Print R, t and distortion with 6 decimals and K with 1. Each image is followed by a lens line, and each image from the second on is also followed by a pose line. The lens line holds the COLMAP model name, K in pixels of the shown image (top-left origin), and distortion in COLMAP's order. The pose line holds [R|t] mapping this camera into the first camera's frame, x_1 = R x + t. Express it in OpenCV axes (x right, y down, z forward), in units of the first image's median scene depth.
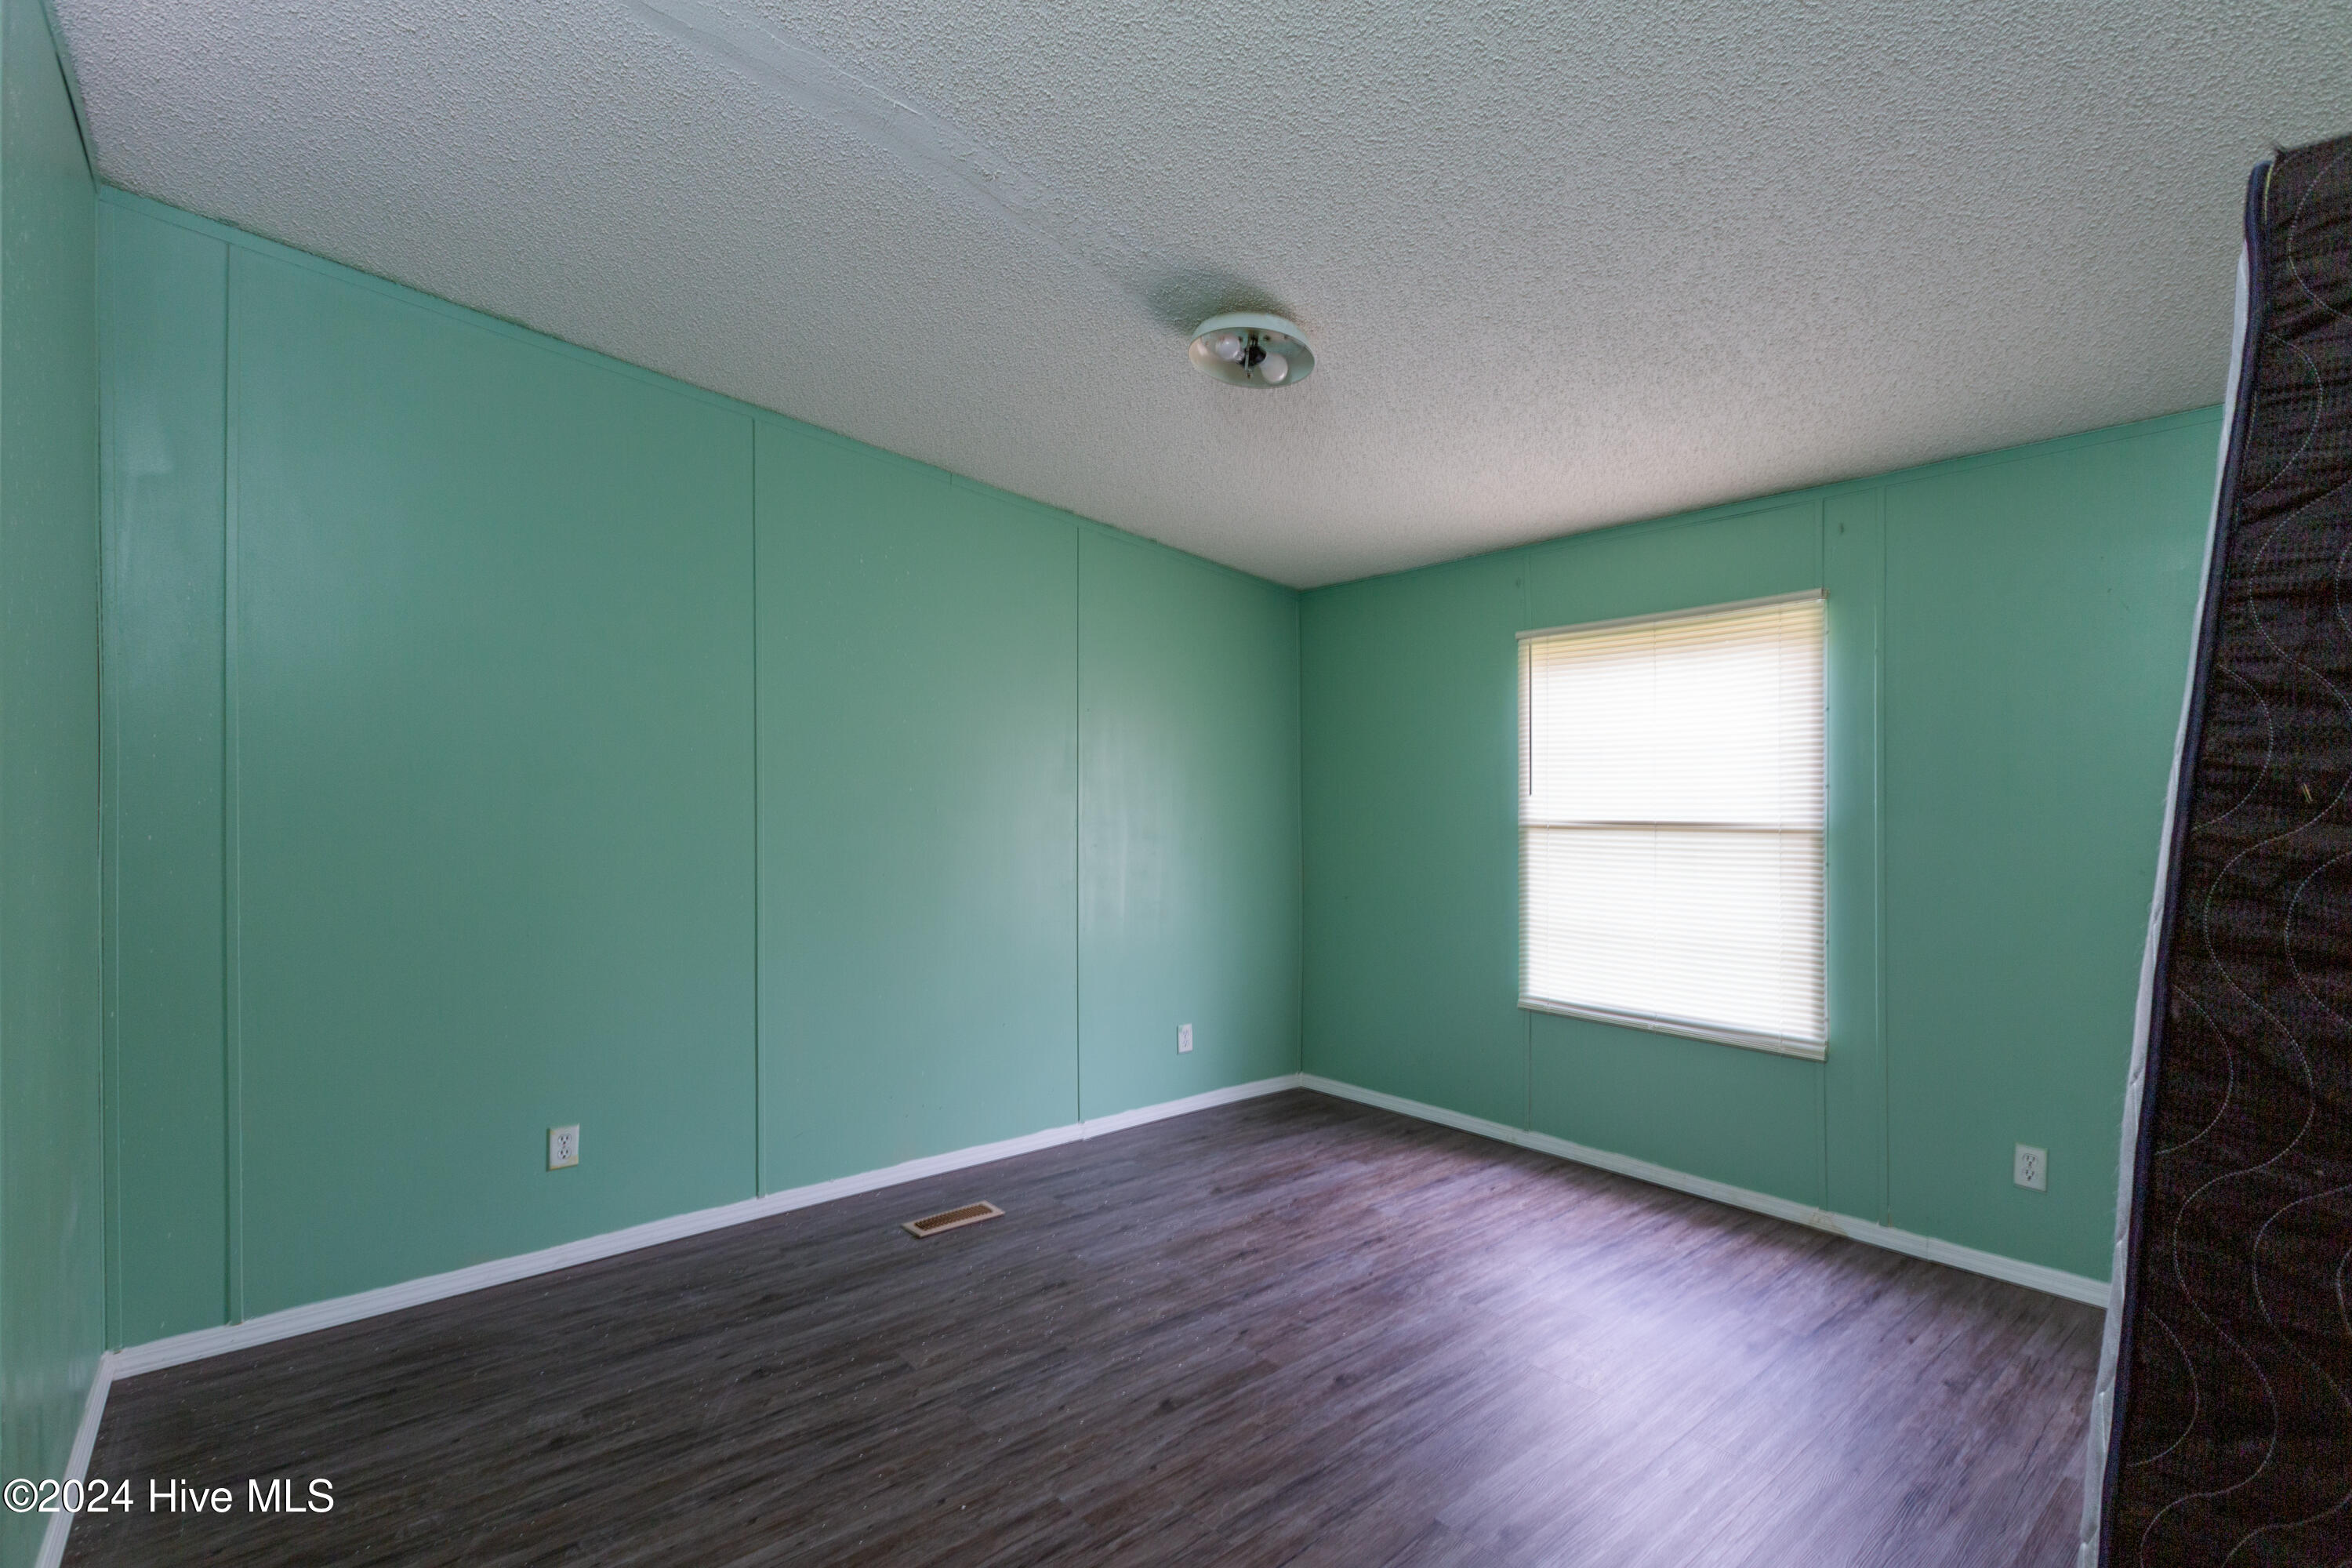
lens RADIAL K [[1085.6, 0, 1178.5], [0, 1085.6, 794.7], [0, 0, 1]] dist [-0.002012, -0.001316]
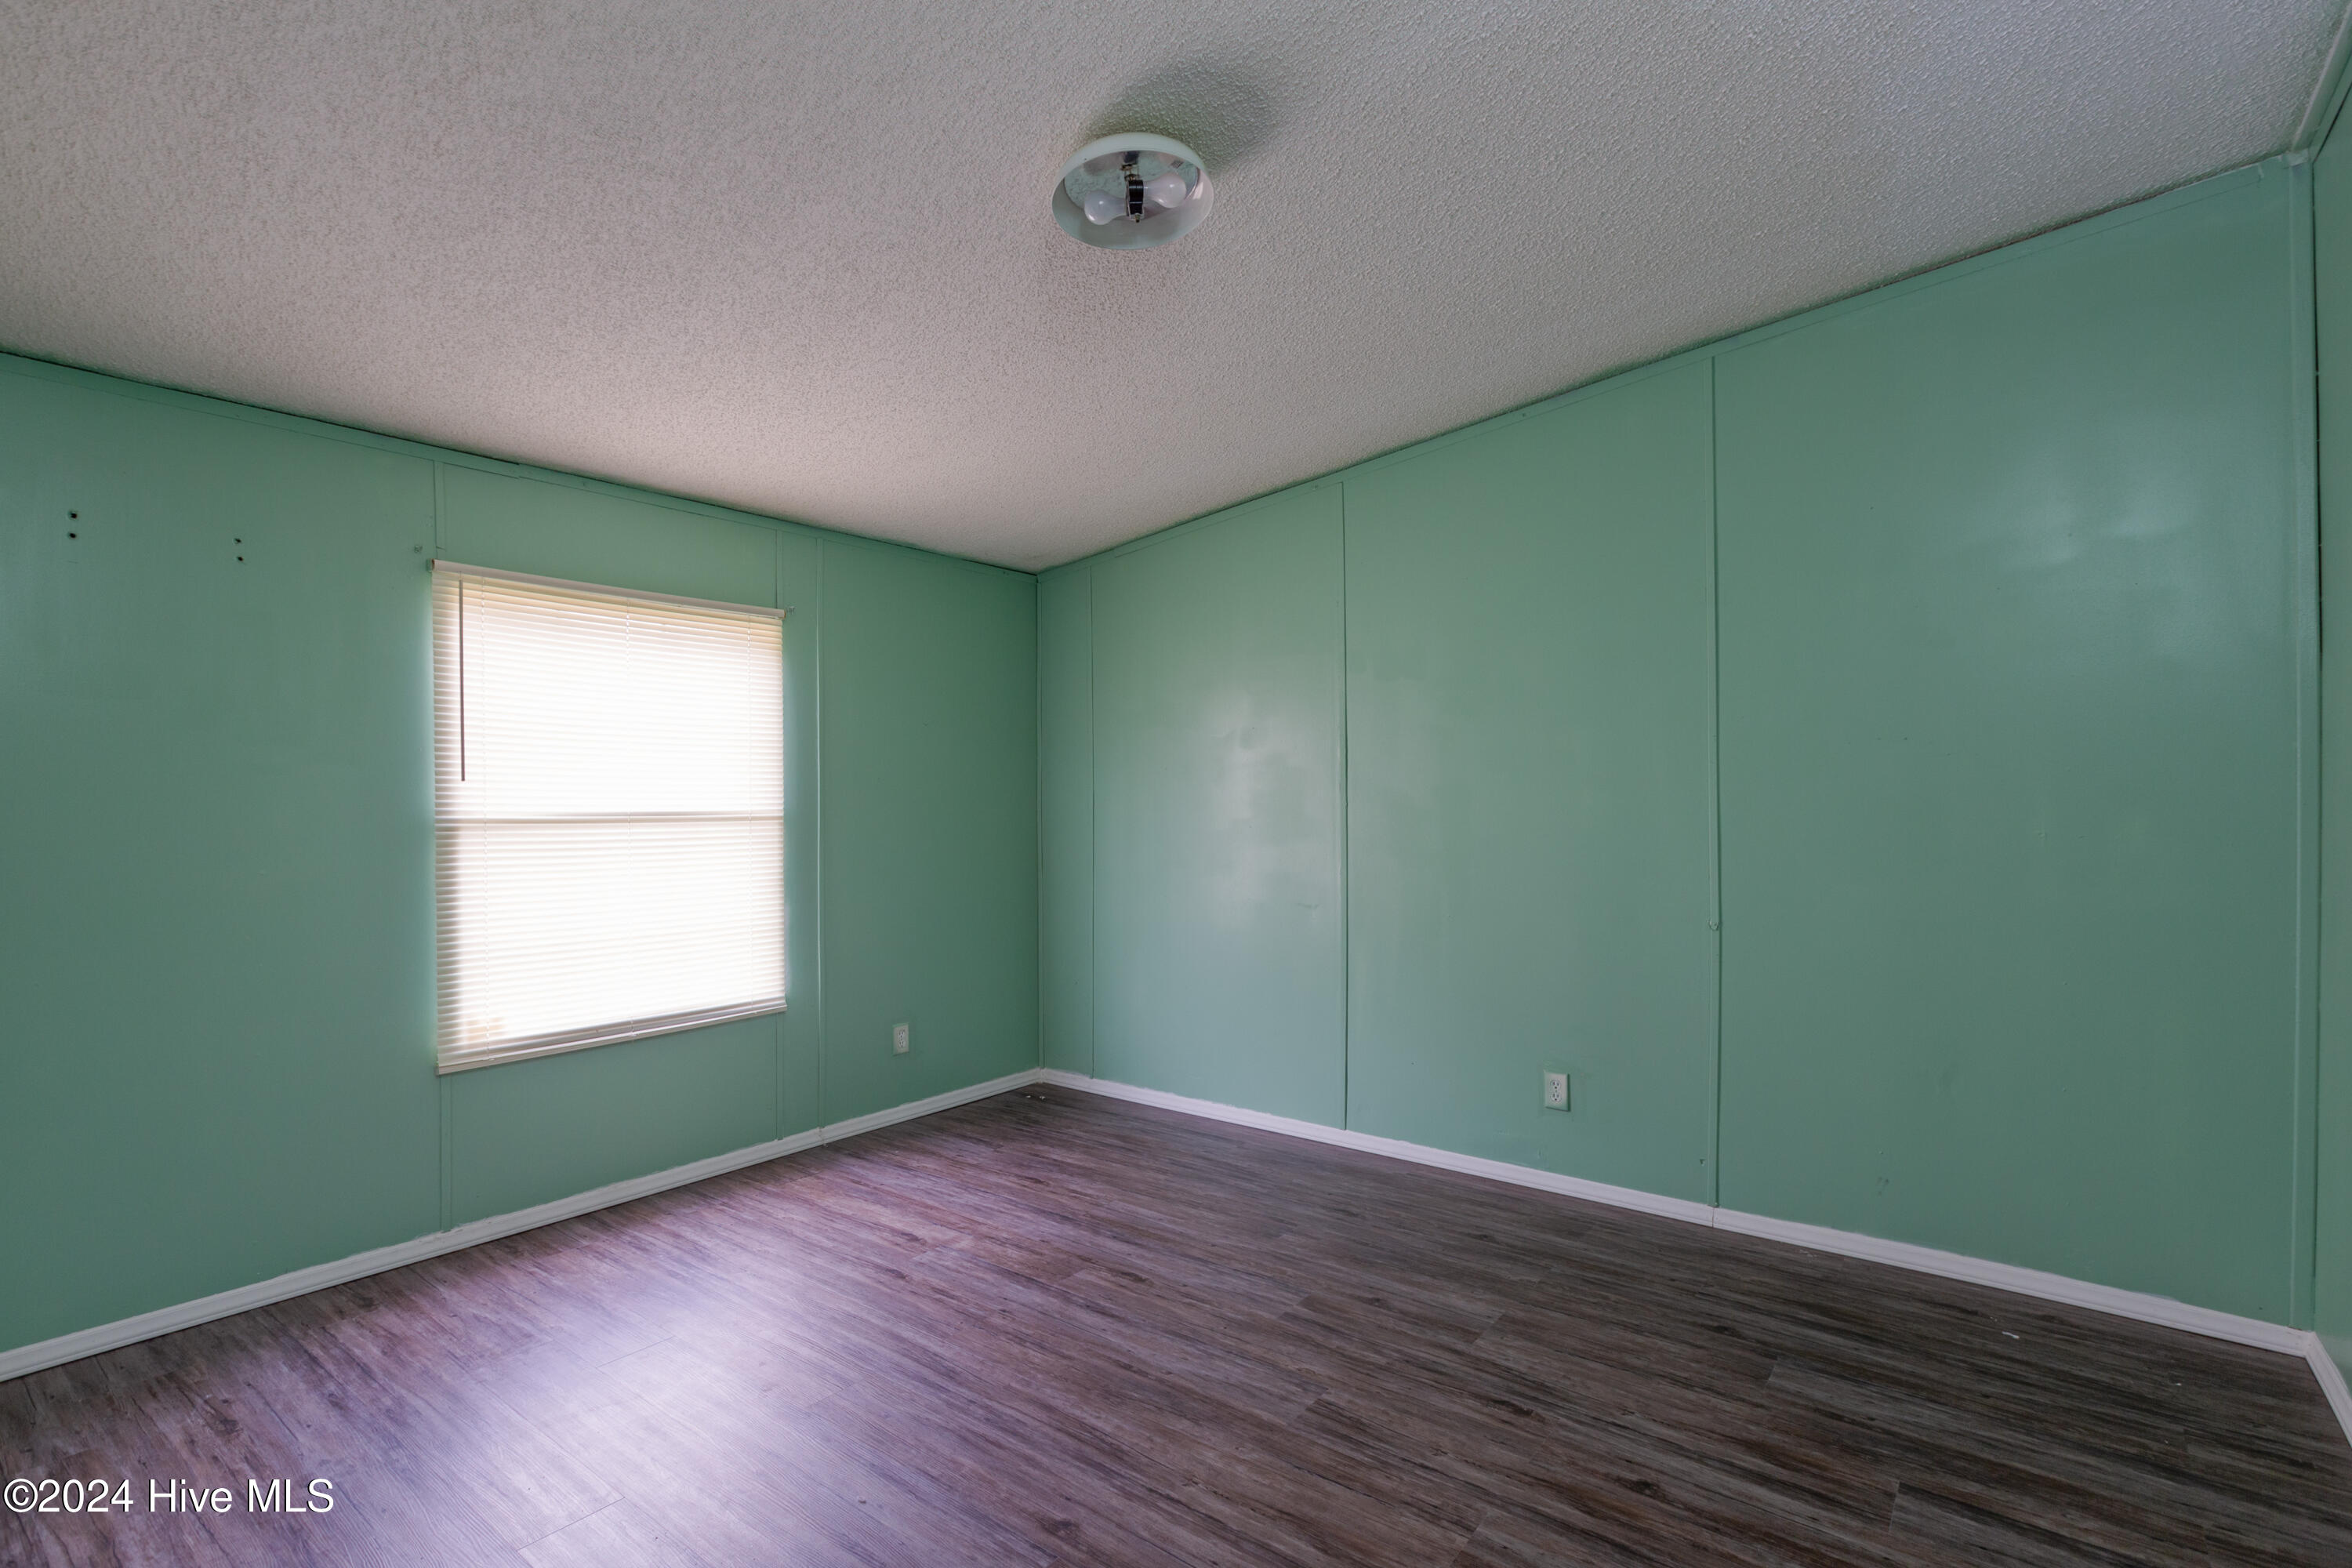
lens RADIAL K [[1085.6, 0, 1190.4], [0, 1085.6, 797.9], [0, 0, 1]] dist [-0.002012, -0.001316]
pose [[-0.221031, 0.000865, 0.975266, -0.602236], [-0.005464, 0.999983, -0.002126, 0.012473], [-0.975251, -0.005798, -0.221023, 0.765886]]
